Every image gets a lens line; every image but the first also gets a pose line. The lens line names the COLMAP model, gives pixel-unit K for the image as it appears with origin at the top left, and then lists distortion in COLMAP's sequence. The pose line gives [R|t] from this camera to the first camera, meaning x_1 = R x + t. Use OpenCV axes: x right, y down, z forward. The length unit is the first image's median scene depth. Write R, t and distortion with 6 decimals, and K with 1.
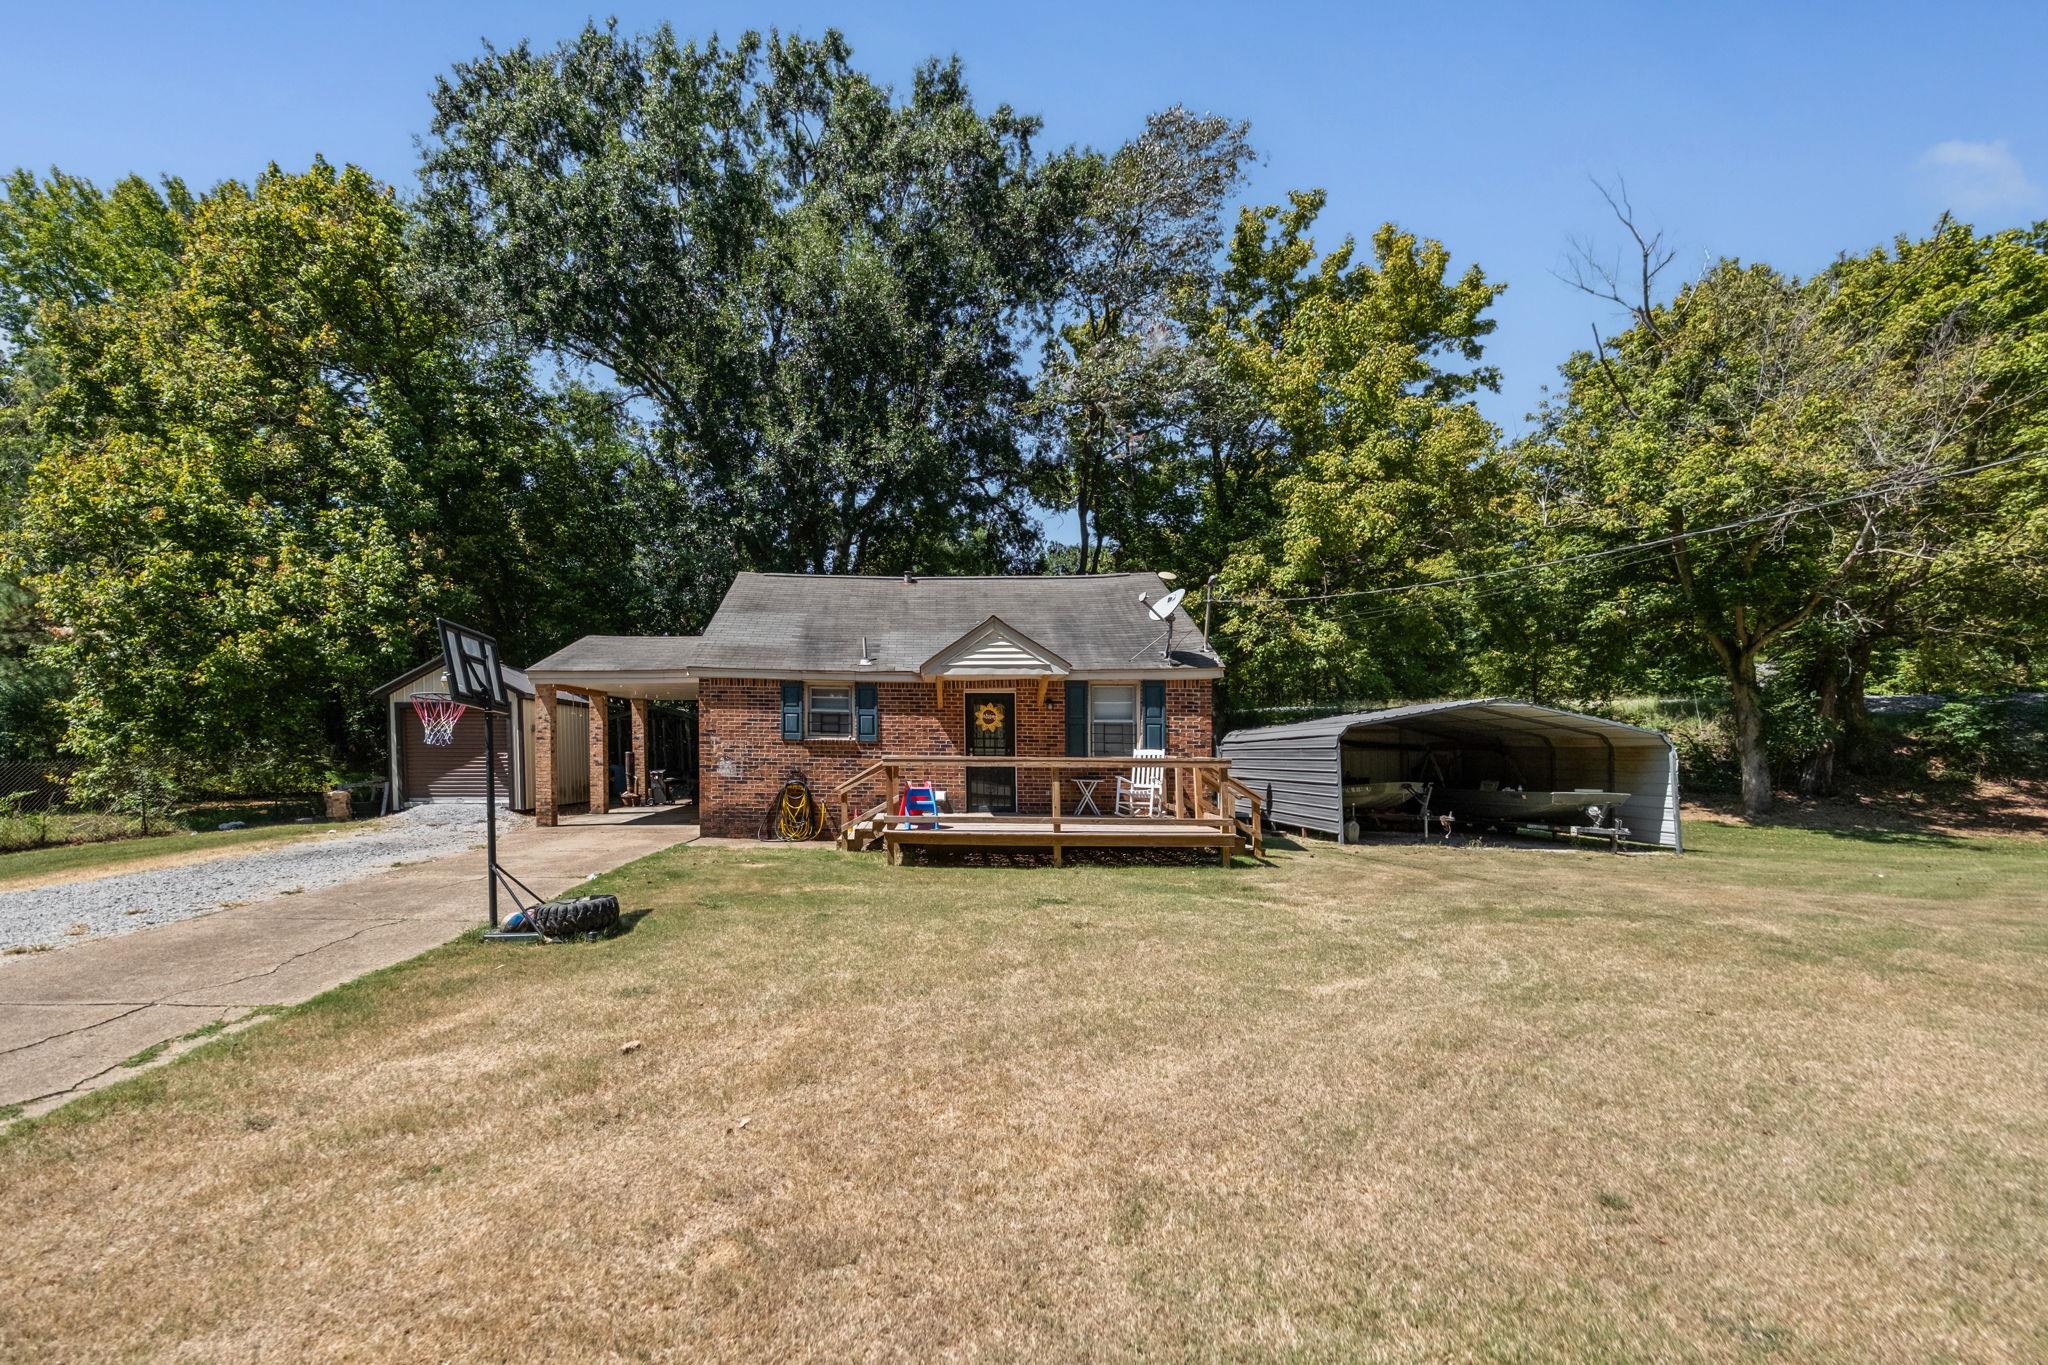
lens RADIAL K [[772.0, 0, 896.2], [0, 772.0, 779.9], [0, 0, 1]] dist [0.001493, -0.000390]
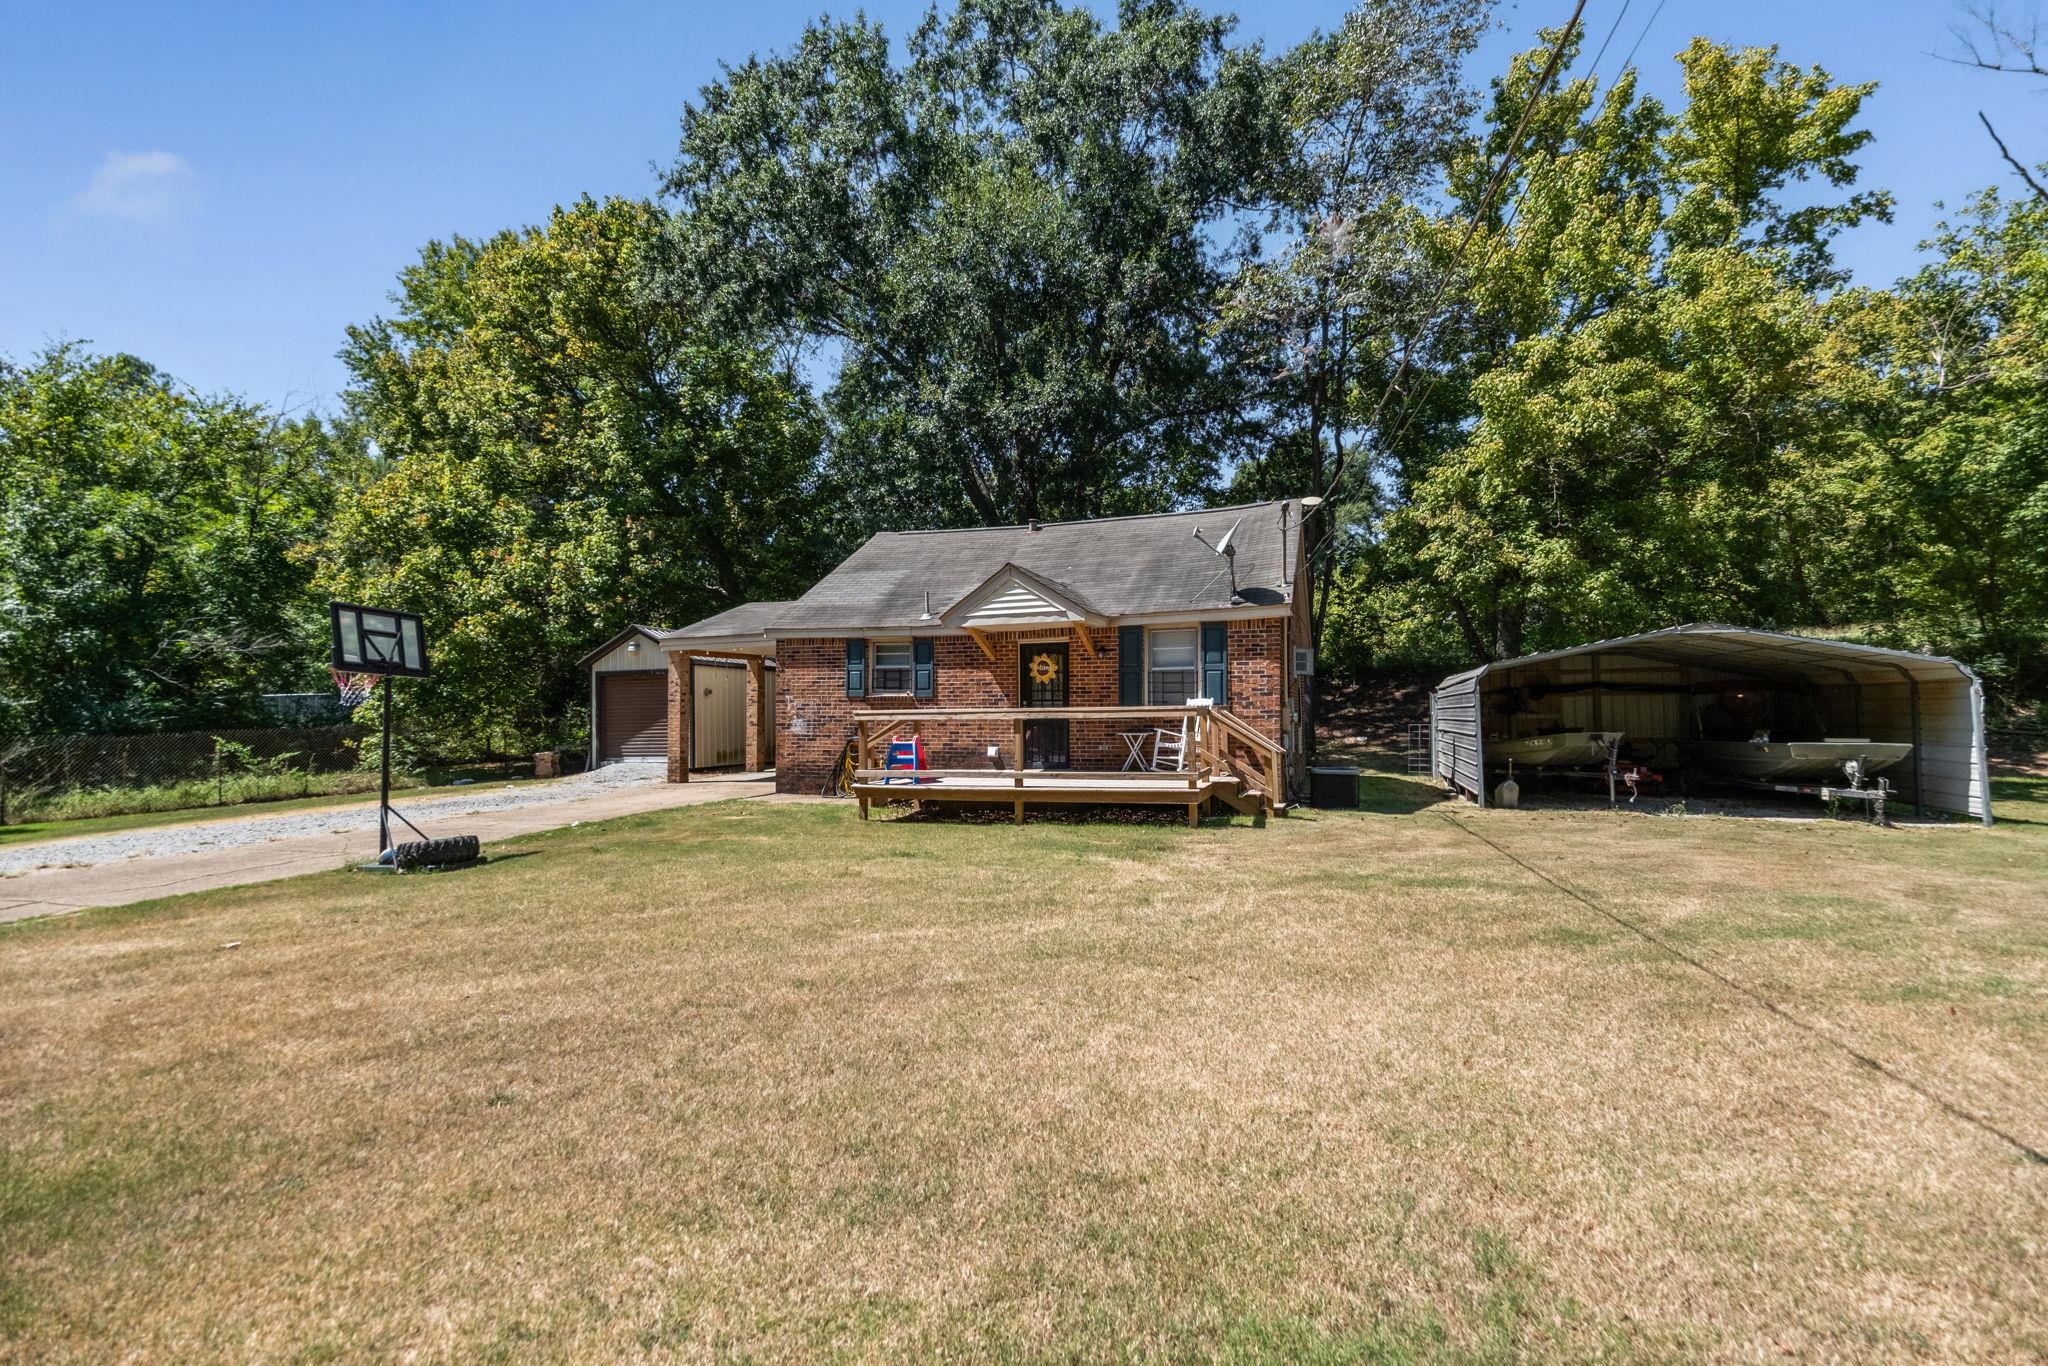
lens RADIAL K [[832.5, 0, 1031.7], [0, 832.5, 719.6], [0, 0, 1]] dist [0.001479, -0.000137]
pose [[0.966739, -0.015561, -0.255291, 0.277535], [0.008713, 0.999572, -0.027933, 0.007672], [0.255616, 0.024779, 0.966461, 0.006831]]
